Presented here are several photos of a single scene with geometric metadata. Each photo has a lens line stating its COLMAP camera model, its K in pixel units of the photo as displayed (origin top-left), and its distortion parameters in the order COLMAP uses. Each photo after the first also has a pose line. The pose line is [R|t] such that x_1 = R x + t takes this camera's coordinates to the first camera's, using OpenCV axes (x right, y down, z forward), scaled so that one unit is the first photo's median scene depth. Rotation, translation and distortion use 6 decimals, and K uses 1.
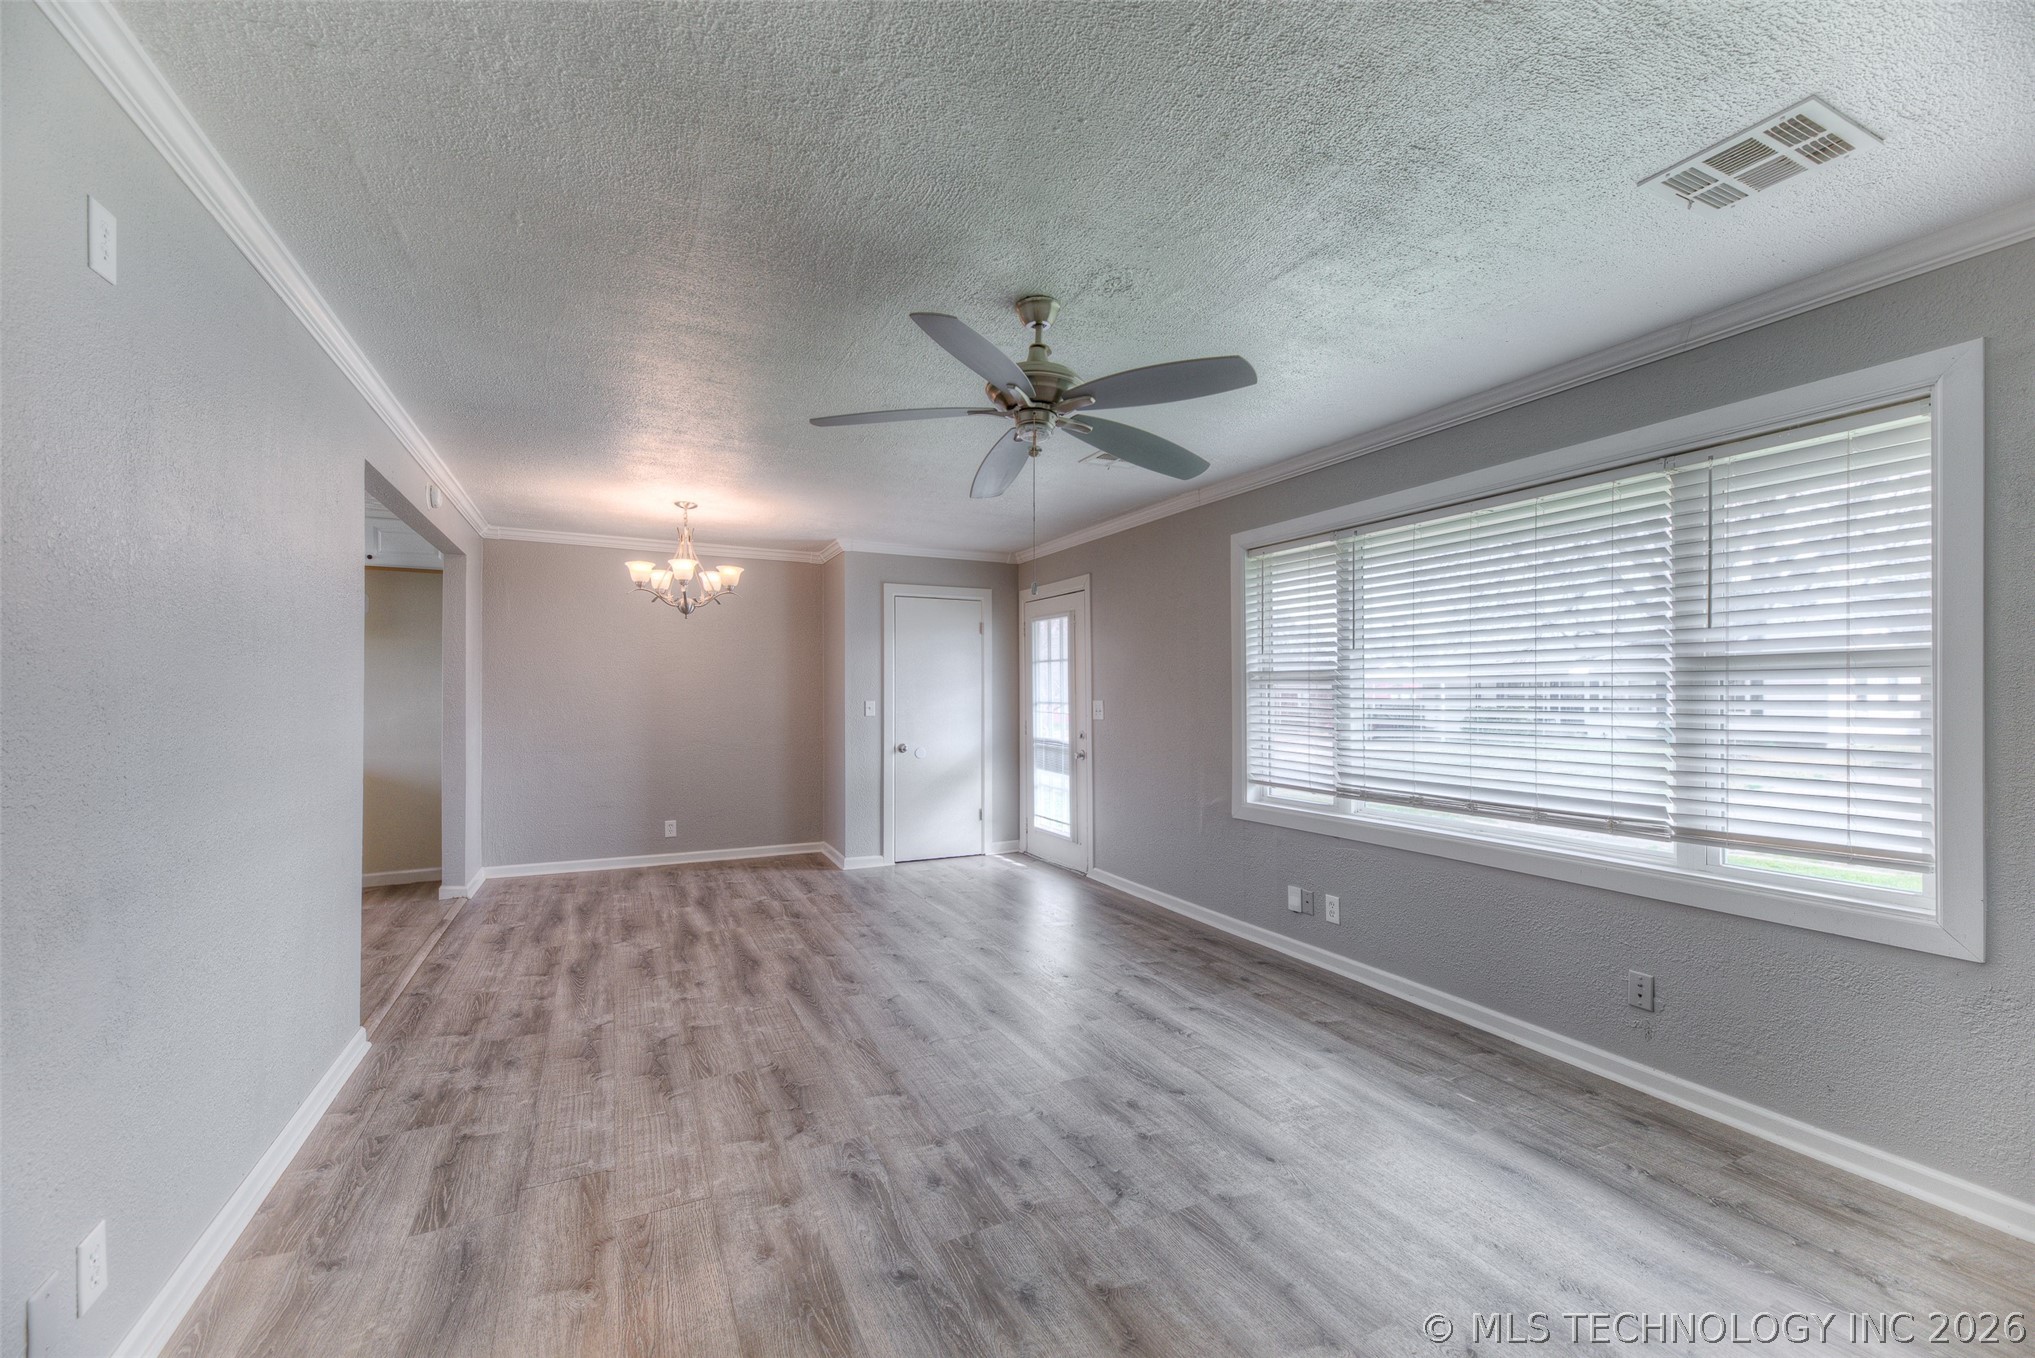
lens RADIAL K [[814.3, 0, 1022.3], [0, 814.3, 693.7], [0, 0, 1]] dist [0.017786, -0.003804]
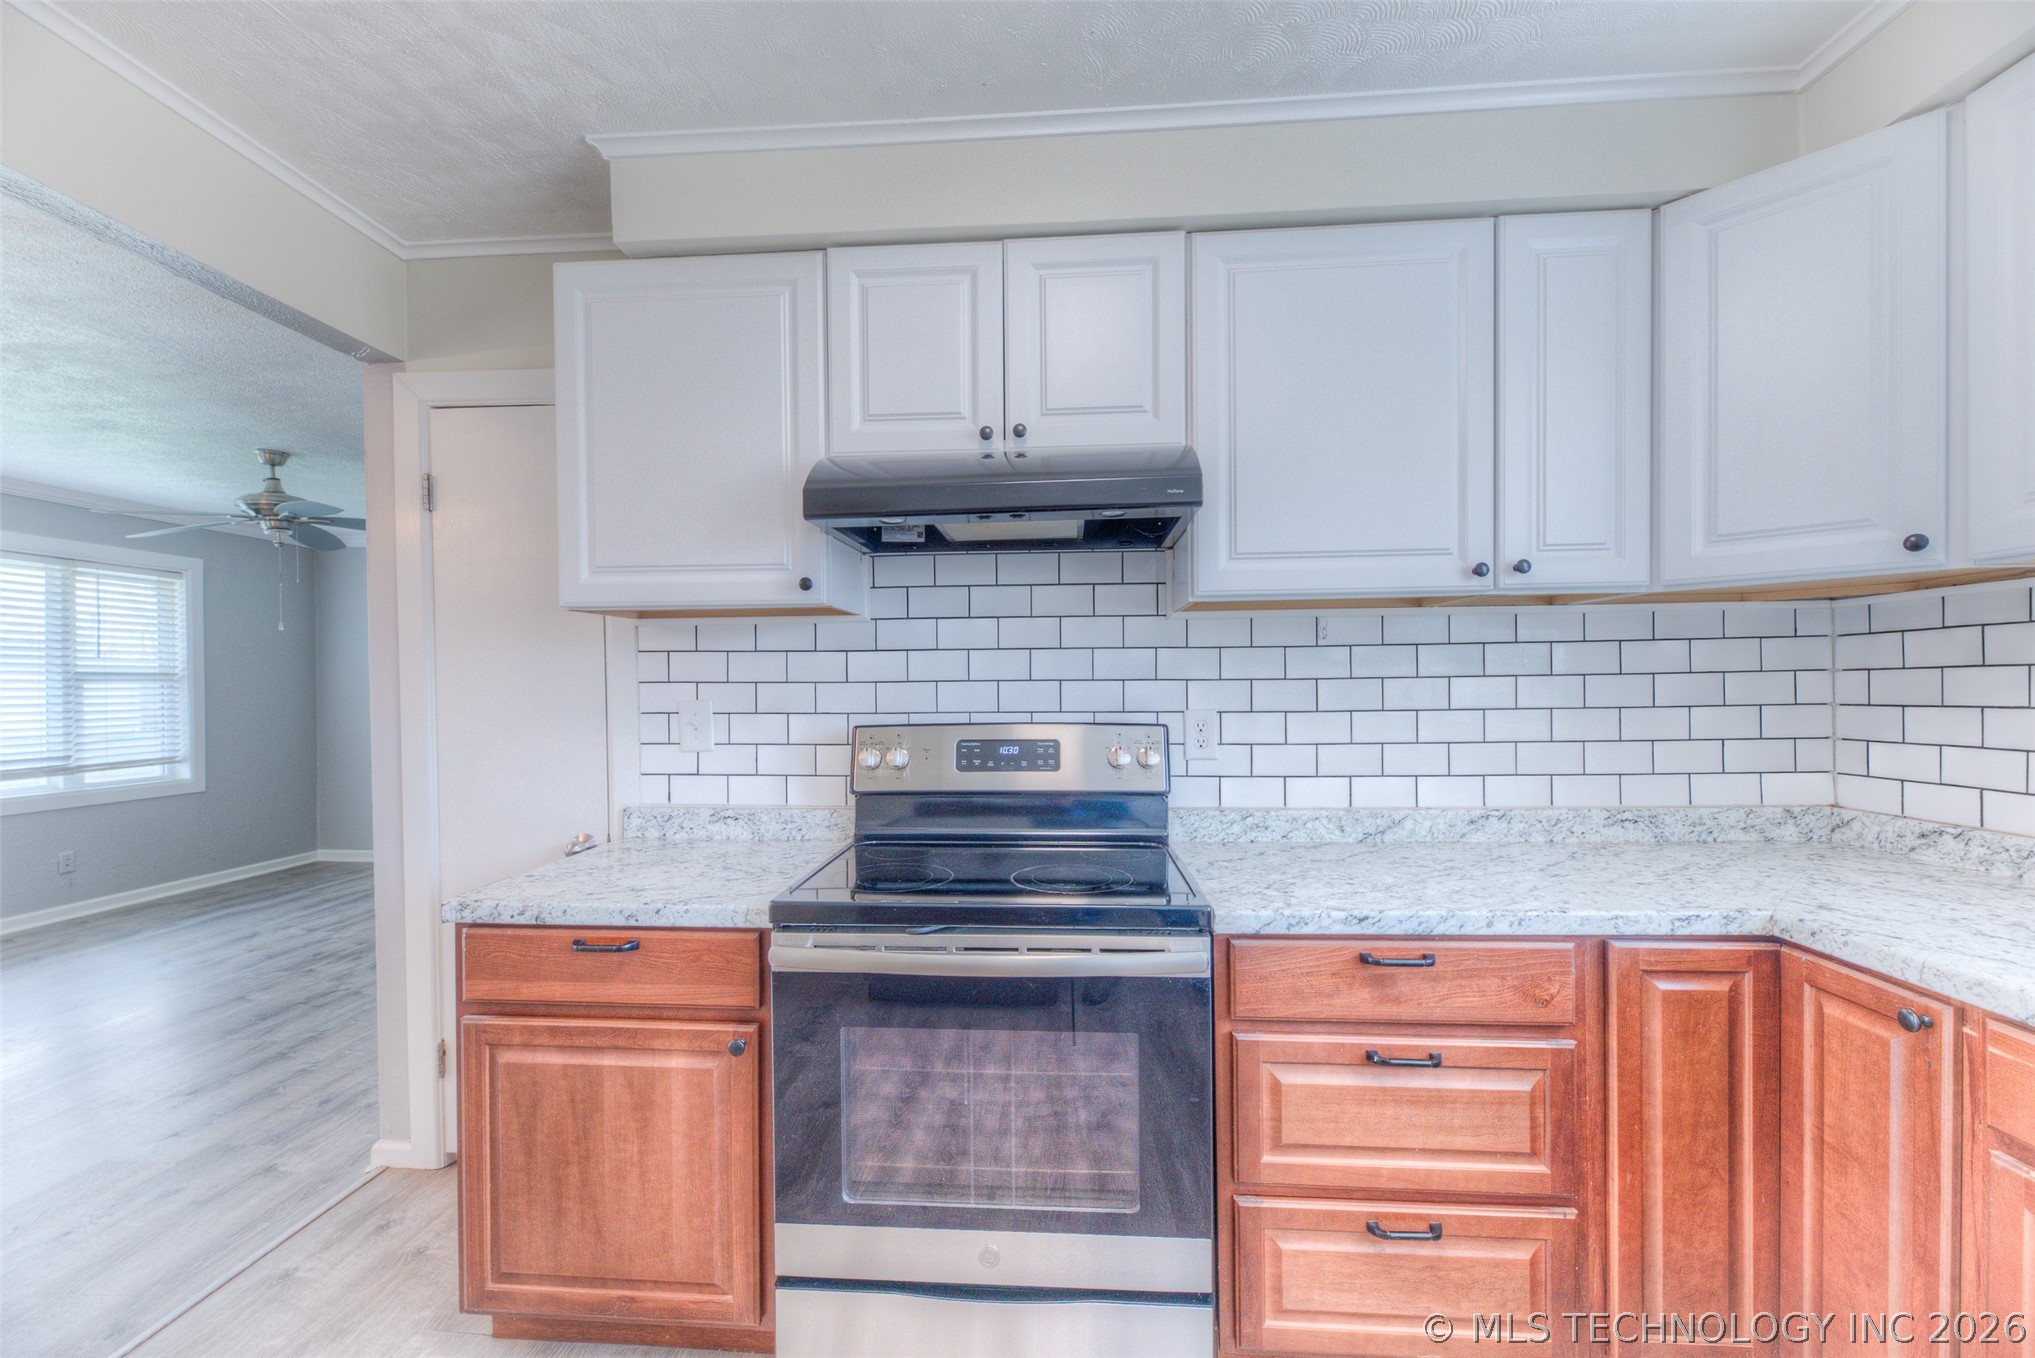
lens RADIAL K [[814.3, 0, 998.1], [0, 814.3, 690.8], [0, 0, 1]] dist [0.017786, -0.003804]
pose [[-0.855157, 0.004291, 0.518351, -1.253870], [0.005892, 0.999982, 0.001442, 0.003992], [-0.518335, 0.004287, -0.855167, 1.006968]]
